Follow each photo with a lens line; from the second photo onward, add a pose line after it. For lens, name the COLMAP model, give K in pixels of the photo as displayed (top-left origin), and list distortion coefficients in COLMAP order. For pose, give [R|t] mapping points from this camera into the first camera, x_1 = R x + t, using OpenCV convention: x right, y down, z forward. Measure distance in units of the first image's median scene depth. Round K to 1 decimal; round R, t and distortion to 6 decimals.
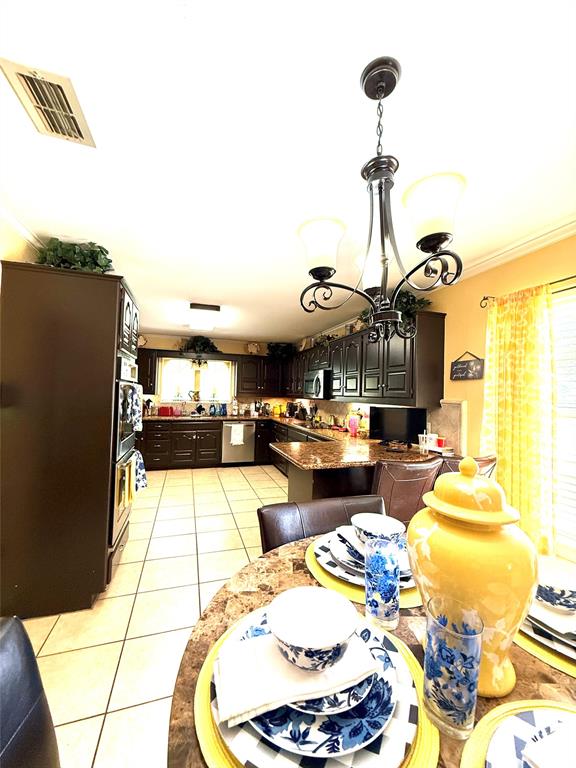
lens RADIAL K [[306.2, 0, 291.2], [0, 306.2, 386.0], [0, 0, 1]] dist [0.000084, 0.000336]
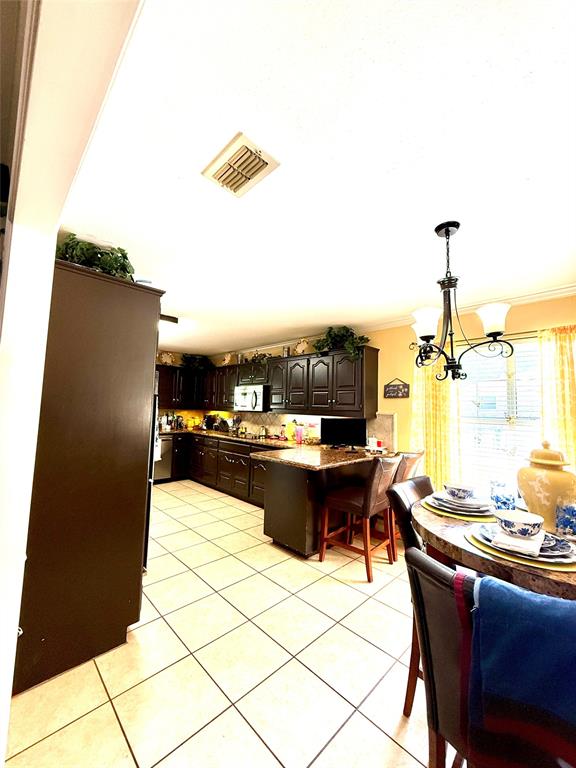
lens RADIAL K [[306.2, 0, 290.7], [0, 306.2, 387.5], [0, 0, 1]] dist [0.000084, 0.000336]
pose [[0.895759, 0.026876, 0.443728, -0.319088], [-0.013717, 0.999367, -0.032839, -0.009912], [-0.444329, 0.023329, 0.895560, -0.034150]]
